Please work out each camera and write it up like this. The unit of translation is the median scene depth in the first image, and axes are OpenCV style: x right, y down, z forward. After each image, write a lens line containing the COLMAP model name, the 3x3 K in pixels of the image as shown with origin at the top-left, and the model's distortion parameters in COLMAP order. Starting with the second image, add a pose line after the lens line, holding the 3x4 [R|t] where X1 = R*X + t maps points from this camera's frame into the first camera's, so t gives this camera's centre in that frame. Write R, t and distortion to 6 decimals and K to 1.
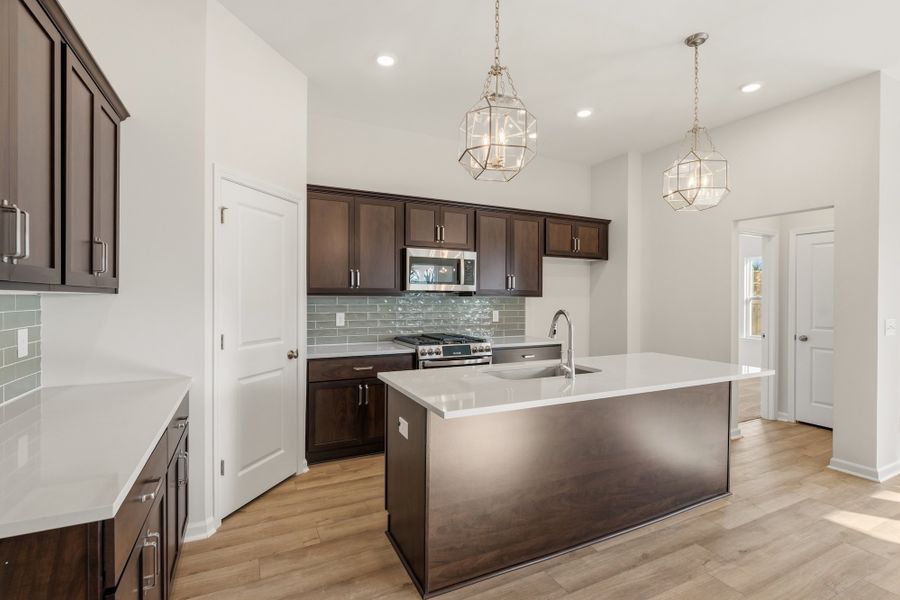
lens RADIAL K [[419.1, 0, 445.2], [0, 419.1, 299.4], [0, 0, 1]] dist [-0.000142, -0.000968]
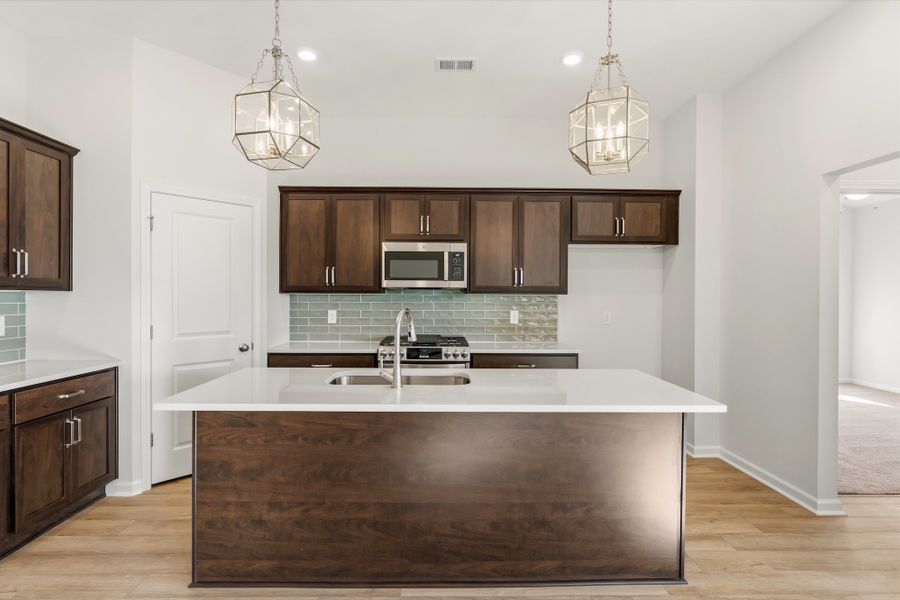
lens RADIAL K [[463.4, 0, 445.3], [0, 463.4, 298.8], [0, 0, 1]] dist [-0.001646, 0.000716]
pose [[0.904748, 0.002563, -0.425940, 0.537163], [-0.002760, 0.999996, 0.000155, 0.004180], [0.425939, 0.001035, 0.904751, 0.128590]]
